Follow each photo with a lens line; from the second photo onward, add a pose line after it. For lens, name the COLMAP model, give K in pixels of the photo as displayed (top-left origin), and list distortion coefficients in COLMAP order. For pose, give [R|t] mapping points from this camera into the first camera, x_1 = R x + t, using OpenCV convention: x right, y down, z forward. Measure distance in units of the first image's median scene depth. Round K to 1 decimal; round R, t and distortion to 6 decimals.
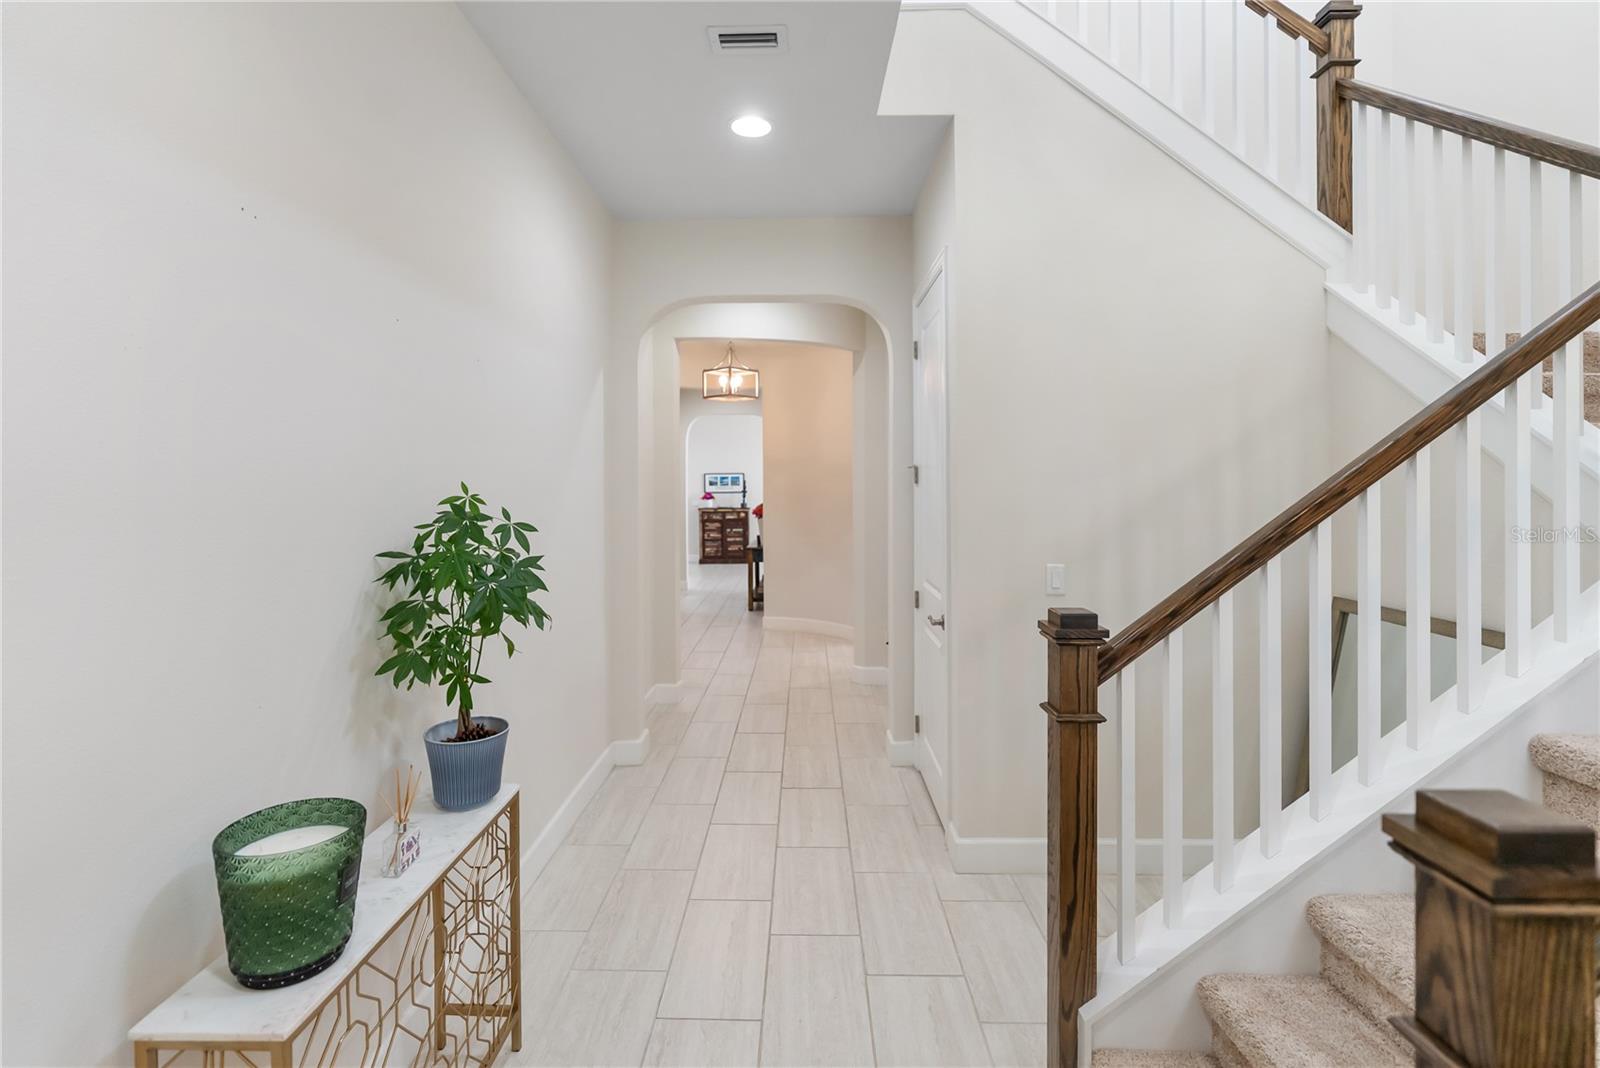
lens RADIAL K [[744.4, 0, 796.2], [0, 744.4, 487.6], [0, 0, 1]] dist [-0.004289, 0.002500]
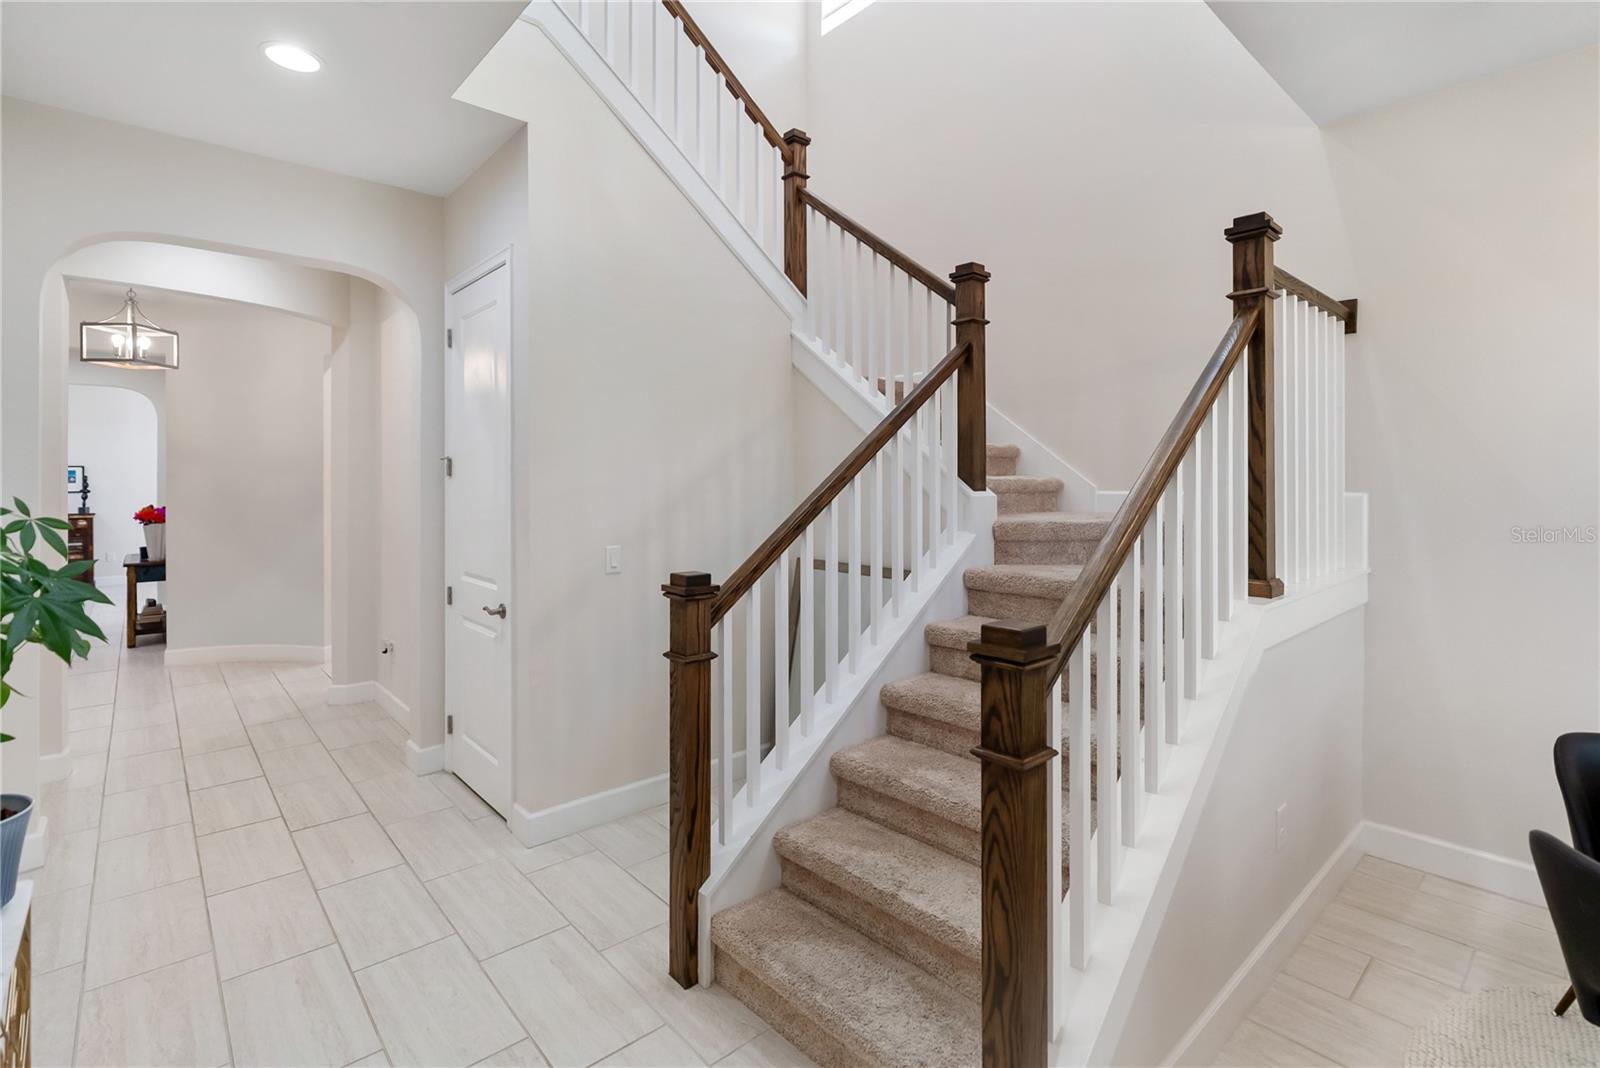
lens RADIAL K [[744.4, 0, 793.6], [0, 744.4, 480.0], [0, 0, 1]] dist [-0.004289, 0.002500]
pose [[0.742693, 0.001187, 0.669631, -0.211905], [0.004338, 0.999969, -0.006584, 0.011639], [-0.669618, 0.007795, 0.742665, -0.026495]]
